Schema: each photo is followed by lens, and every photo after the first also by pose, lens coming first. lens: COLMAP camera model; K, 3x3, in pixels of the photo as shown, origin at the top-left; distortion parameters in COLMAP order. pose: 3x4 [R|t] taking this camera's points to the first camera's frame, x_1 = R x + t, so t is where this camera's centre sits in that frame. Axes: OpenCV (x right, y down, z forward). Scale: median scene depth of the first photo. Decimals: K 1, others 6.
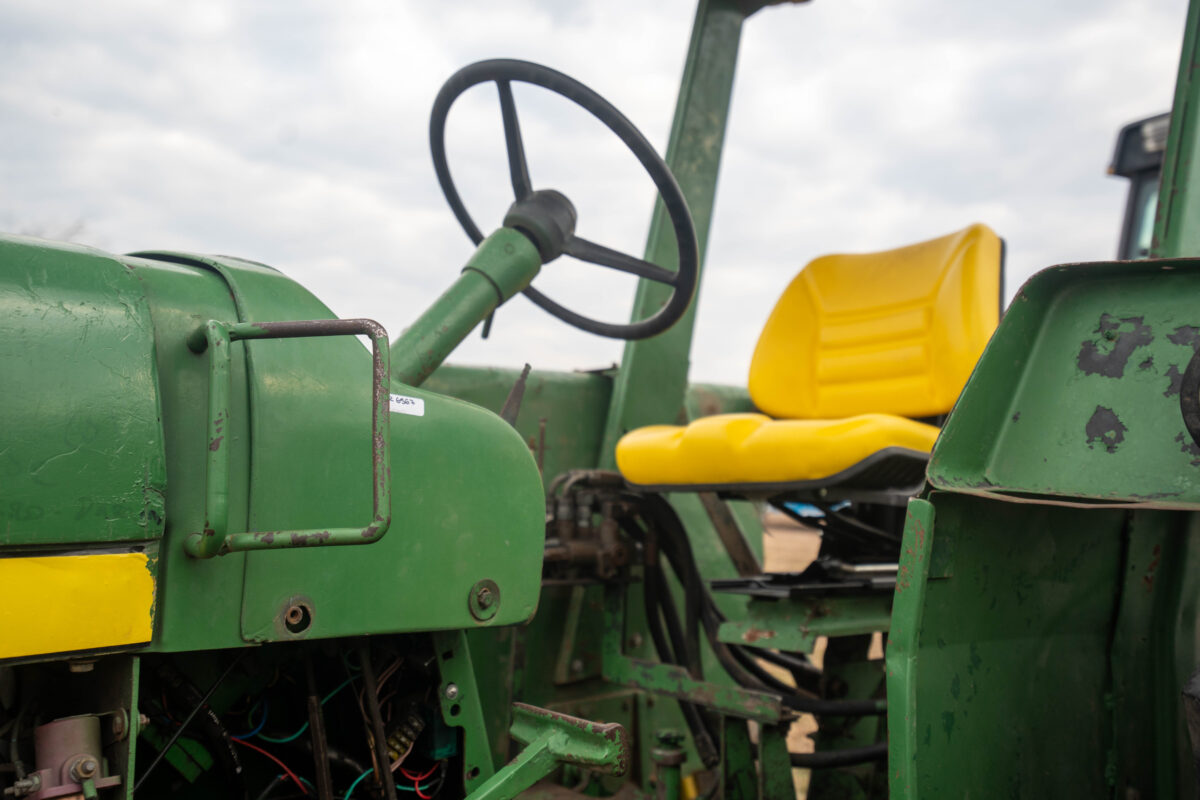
lens RADIAL K [[1152.1, 0, 595.0], [0, 1152.1, 399.0], [0, 0, 1]] dist [0.072273, 0.016378]
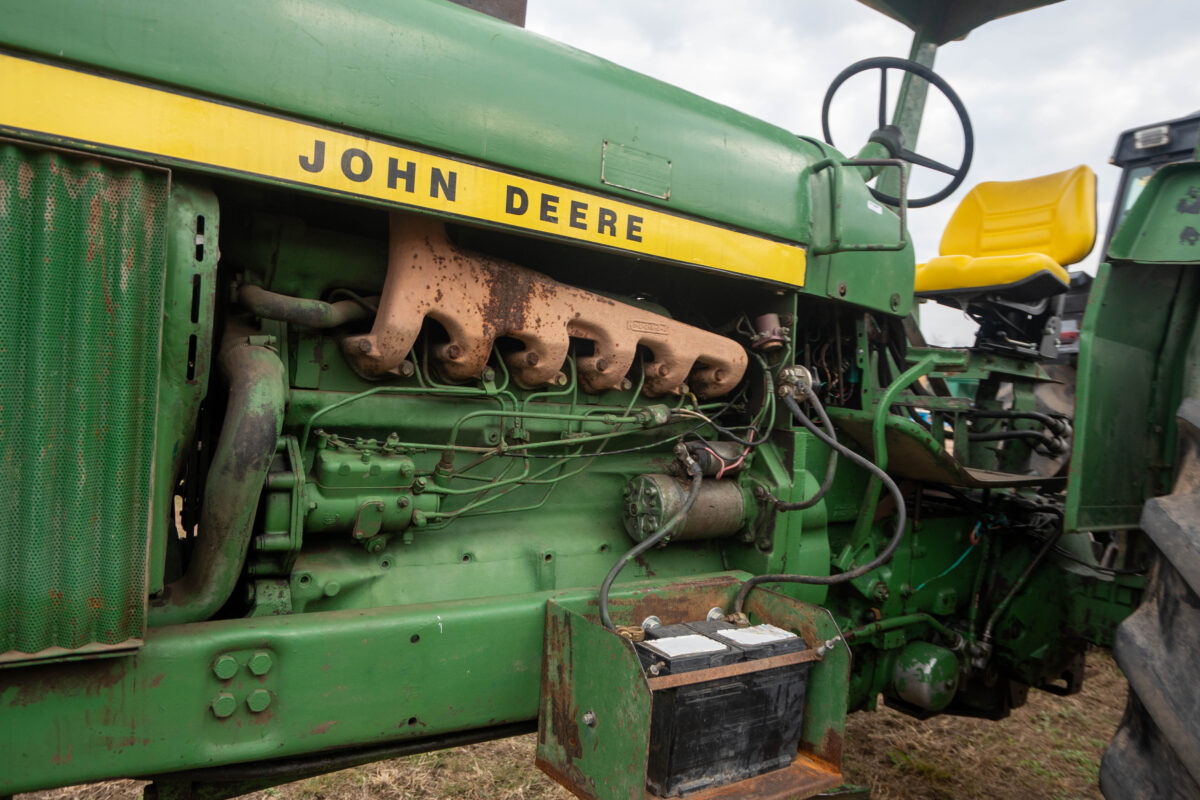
lens RADIAL K [[832.4, 0, 598.4], [0, 832.4, 407.7], [0, 0, 1]] dist [-0.069884, 0.037500]
pose [[0.995112, 0.064134, -0.075088, -0.534702], [-0.056689, 0.993629, 0.097409, 0.254720], [0.080856, -0.092676, 0.992408, -0.642287]]
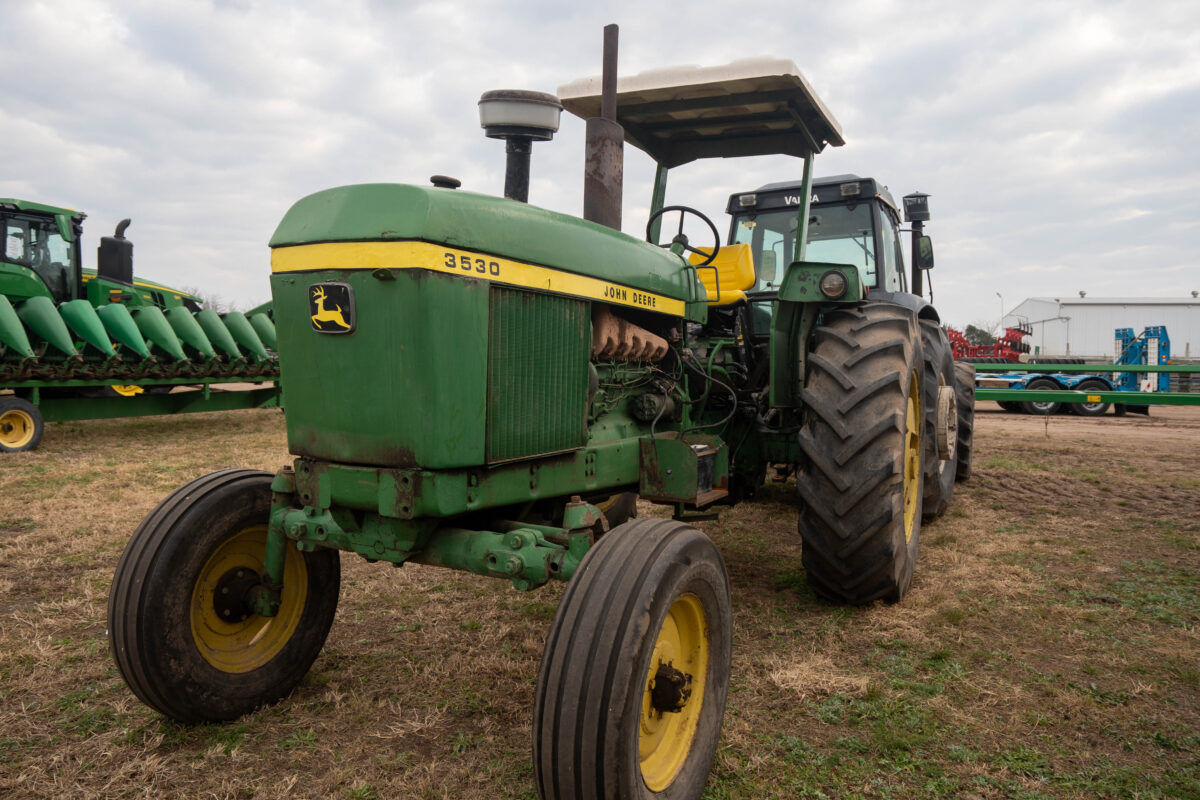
lens RADIAL K [[832.4, 0, 598.4], [0, 832.4, 407.7], [0, 0, 1]] dist [-0.069884, 0.037500]
pose [[0.921526, -0.018735, 0.387864, -2.039451], [-0.026586, 0.993448, 0.111153, 0.168909], [-0.387405, -0.112742, 0.914990, -2.362126]]
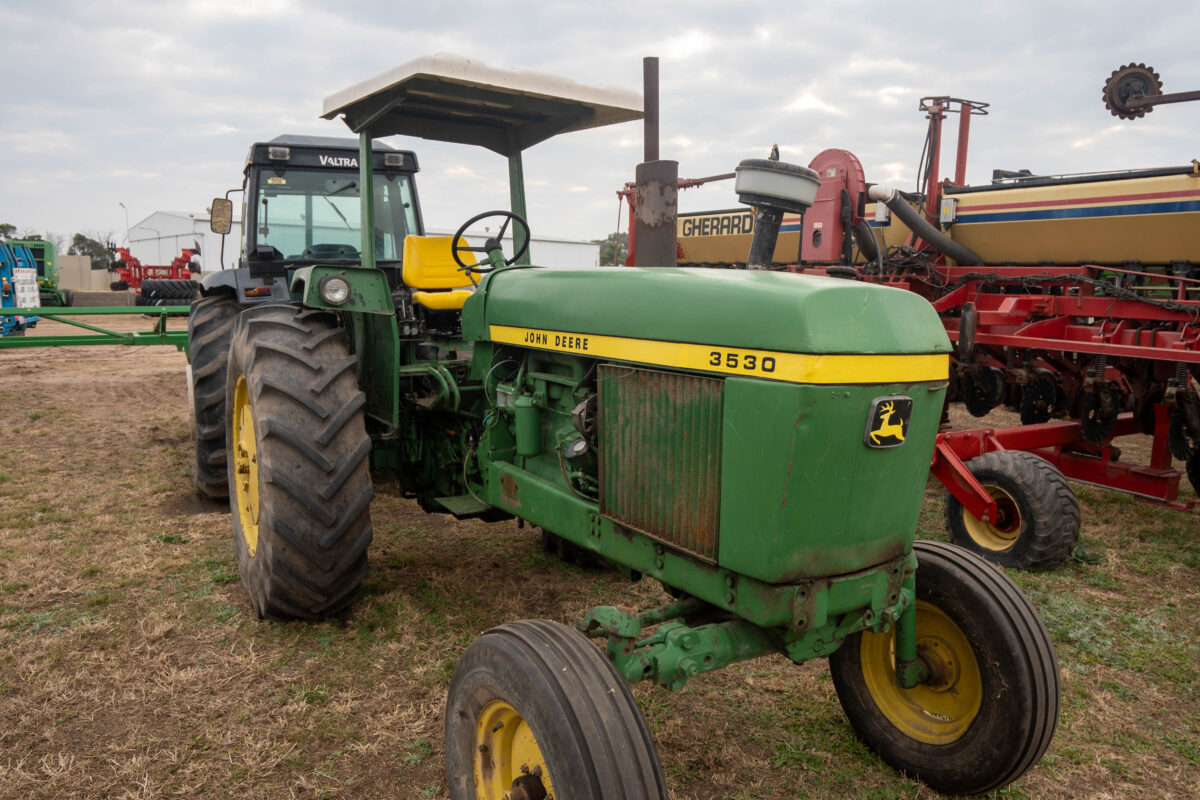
lens RADIAL K [[830.4, 0, 599.3], [0, 830.4, 409.0], [0, 0, 1]] dist [-0.068806, 0.034949]
pose [[0.161721, -0.152014, 0.975058, -3.870805], [-0.075575, 0.983255, 0.165827, -0.134247], [-0.983938, -0.100508, 0.147525, 0.189200]]
